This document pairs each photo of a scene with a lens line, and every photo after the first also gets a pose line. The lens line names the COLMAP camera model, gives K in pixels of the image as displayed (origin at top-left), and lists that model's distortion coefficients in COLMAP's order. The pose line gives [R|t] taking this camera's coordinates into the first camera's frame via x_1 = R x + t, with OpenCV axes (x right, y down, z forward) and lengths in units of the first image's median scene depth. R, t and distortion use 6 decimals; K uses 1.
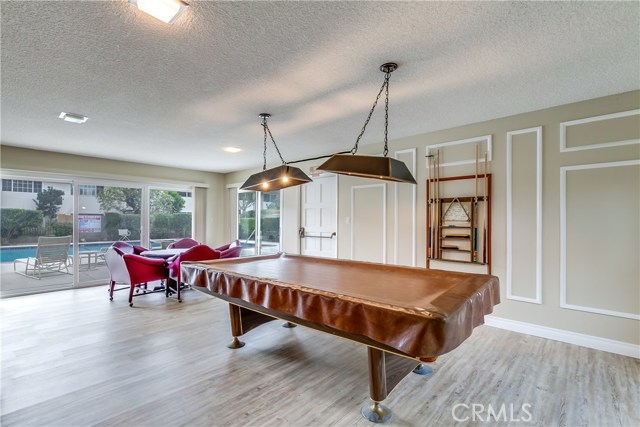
lens RADIAL K [[292.1, 0, 319.5], [0, 292.1, 217.2], [0, 0, 1]] dist [0.001897, 0.000255]
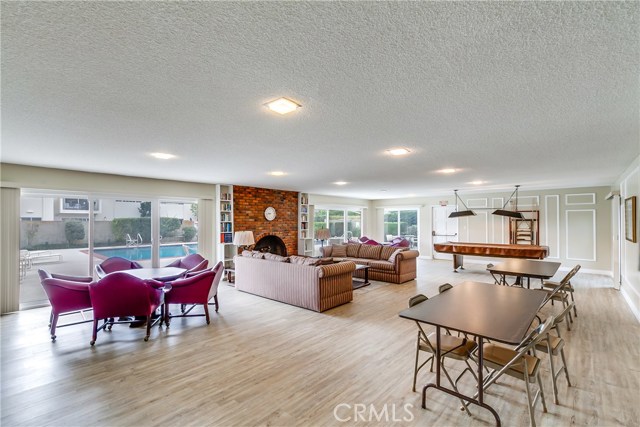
lens RADIAL K [[292.1, 0, 320.7], [0, 292.1, 216.1], [0, 0, 1]] dist [0.001897, 0.000255]
pose [[0.999984, -0.005238, 0.001990, -1.319249], [0.005250, 0.999970, -0.005640, -0.092643], [-0.001961, 0.005650, 0.999982, -1.548920]]
